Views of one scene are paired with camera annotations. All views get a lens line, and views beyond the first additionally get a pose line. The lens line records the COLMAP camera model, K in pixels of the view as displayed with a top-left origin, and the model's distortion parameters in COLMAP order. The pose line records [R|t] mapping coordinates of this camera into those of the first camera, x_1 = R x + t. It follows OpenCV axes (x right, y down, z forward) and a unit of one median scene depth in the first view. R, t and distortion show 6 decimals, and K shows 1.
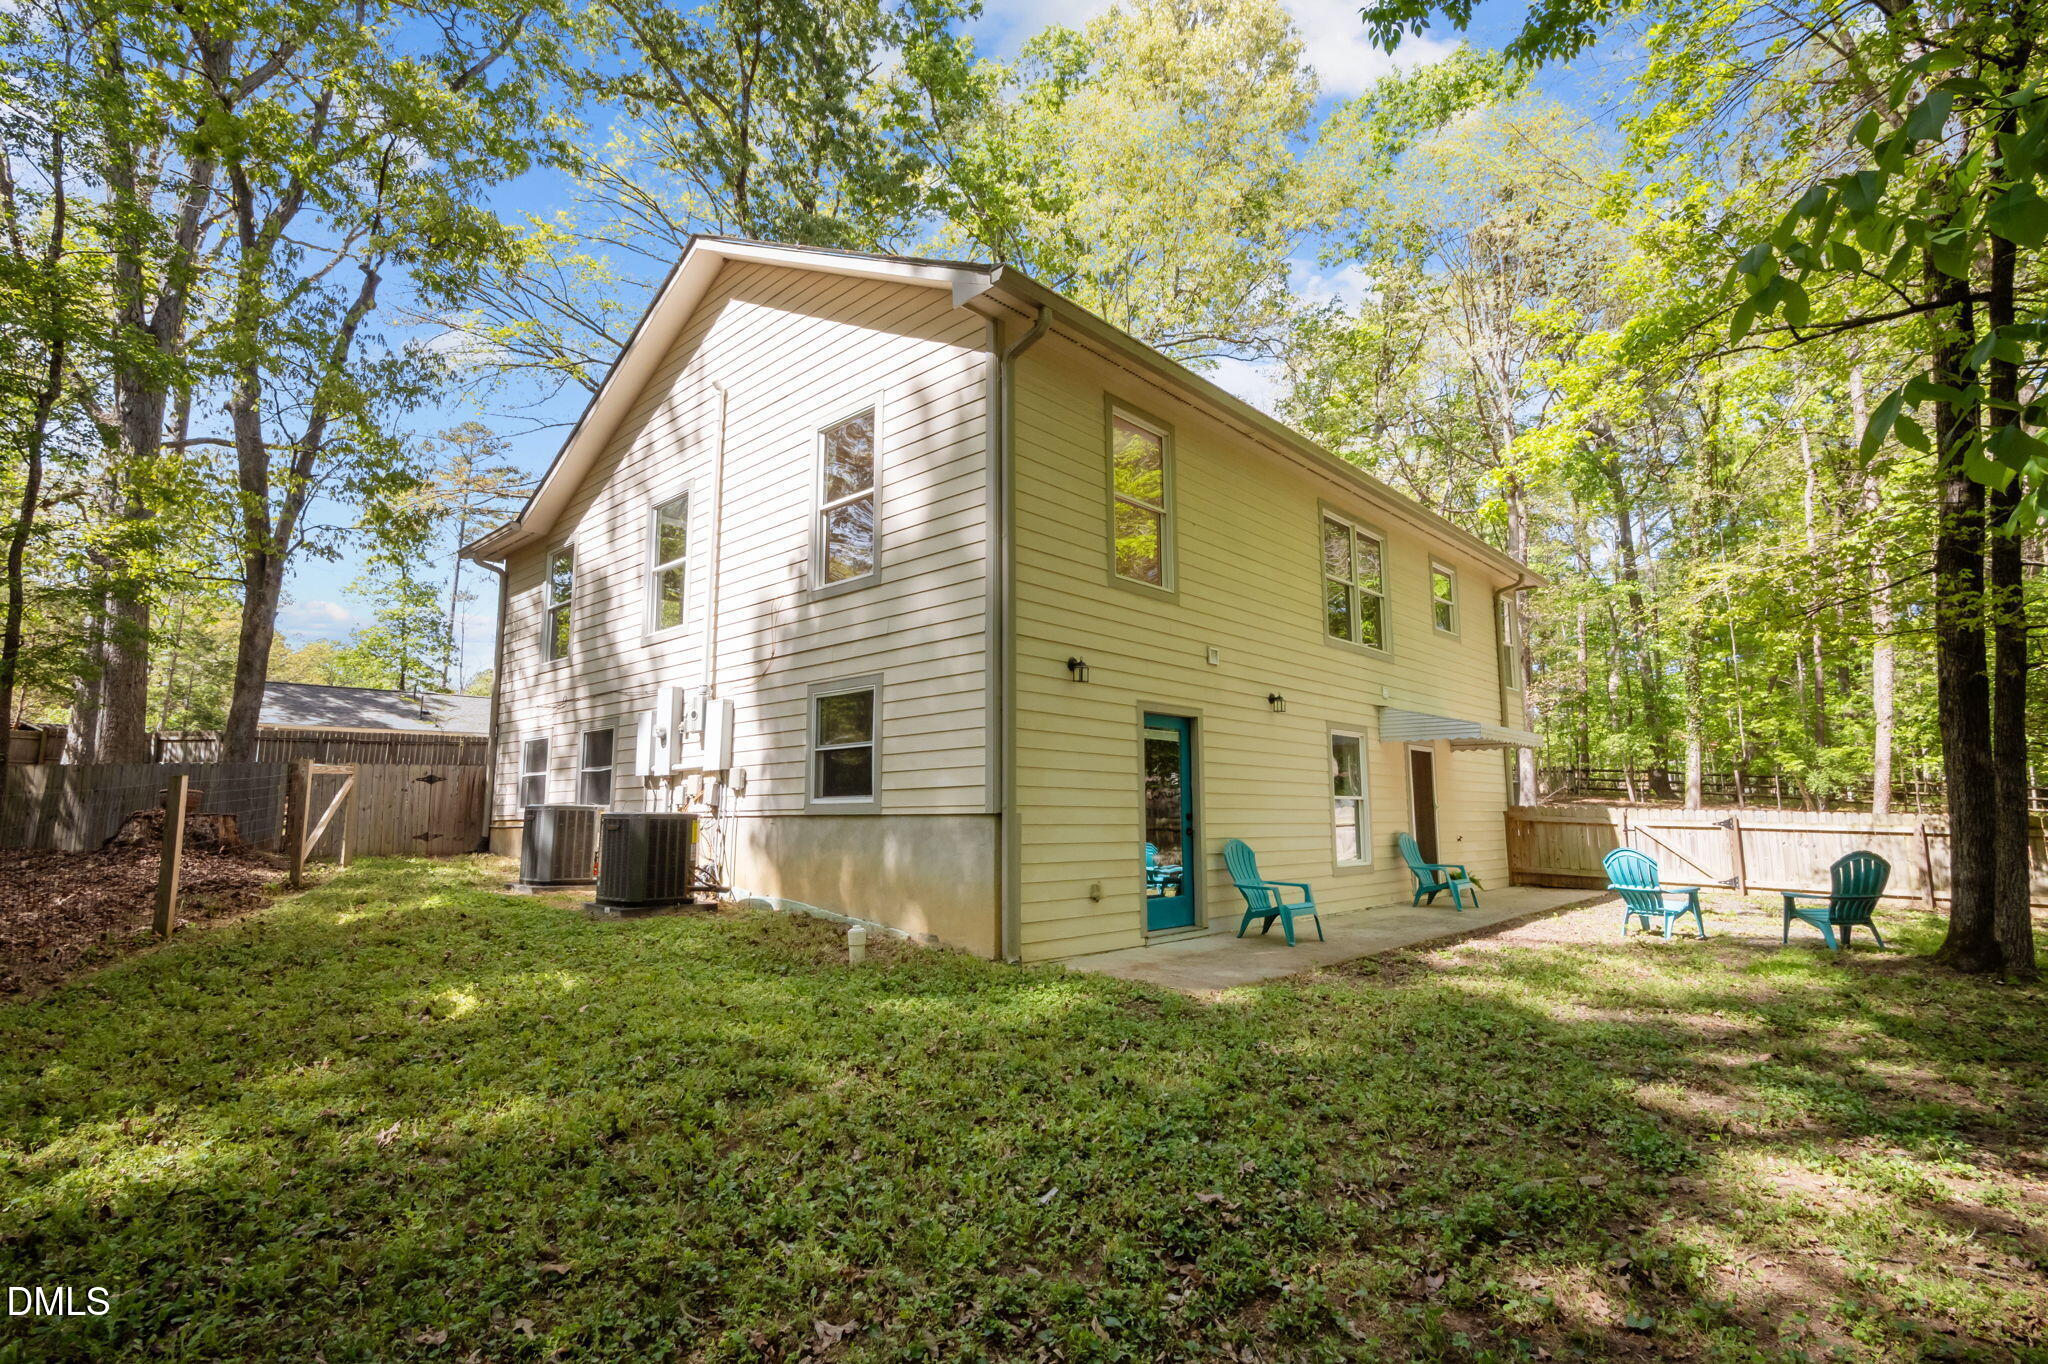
lens RADIAL K [[999.5, 0, 1024.0], [0, 999.5, 682.0], [0, 0, 1]] dist [0.001204, -0.000732]
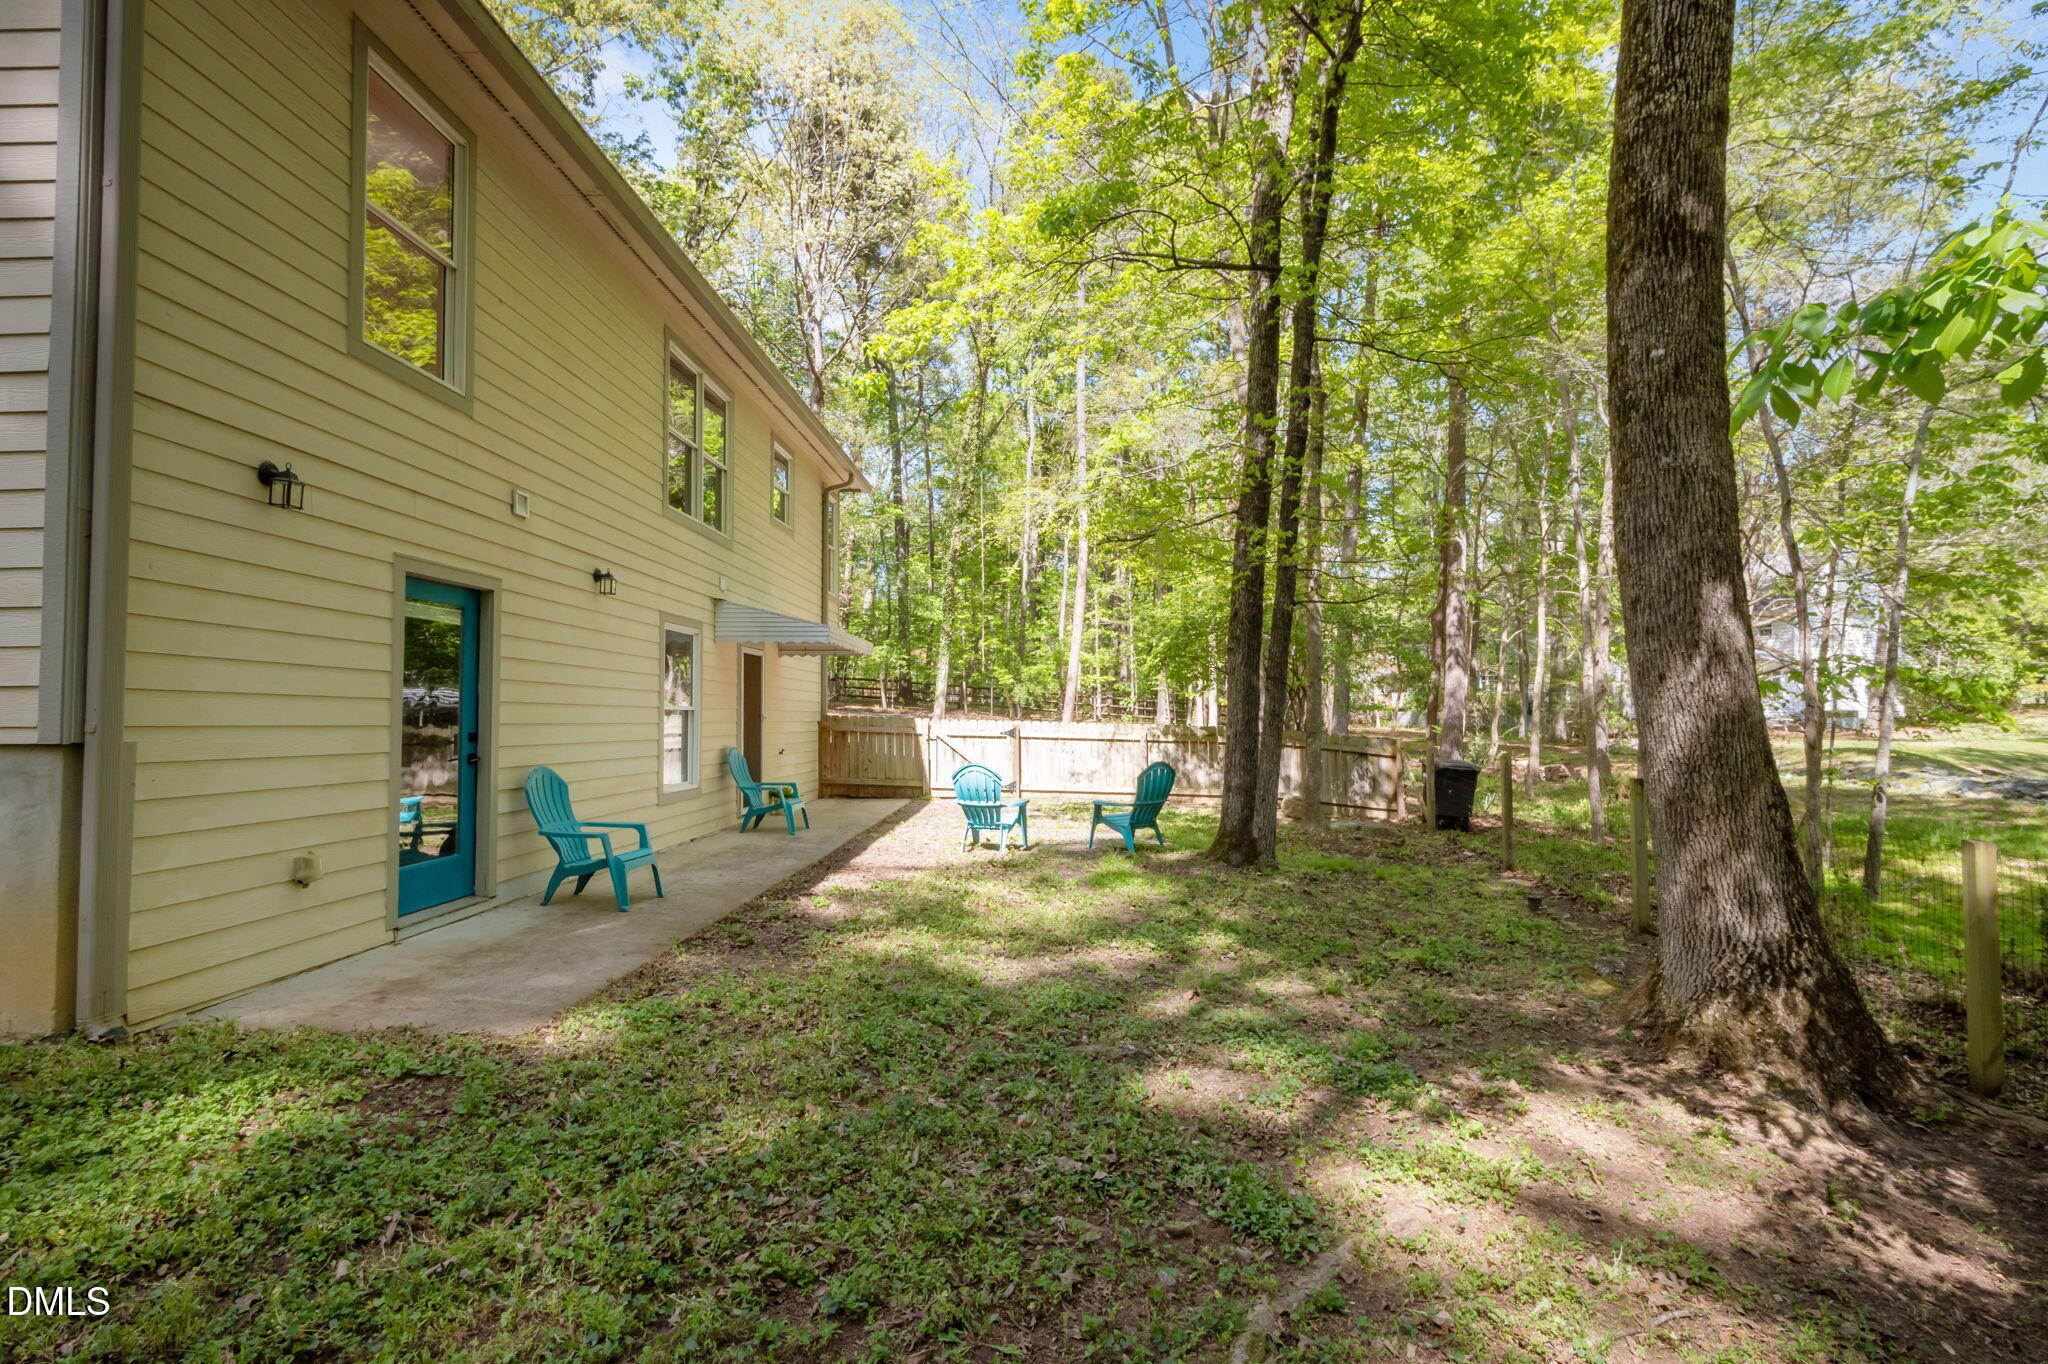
lens RADIAL K [[999.5, 0, 1024.0], [0, 999.5, 682.0], [0, 0, 1]] dist [0.001204, -0.000732]
pose [[0.755597, 0.024171, 0.654591, 0.003955], [-0.087817, 0.994036, 0.064663, 0.021474], [-0.649124, -0.106344, 0.753212, 0.252527]]
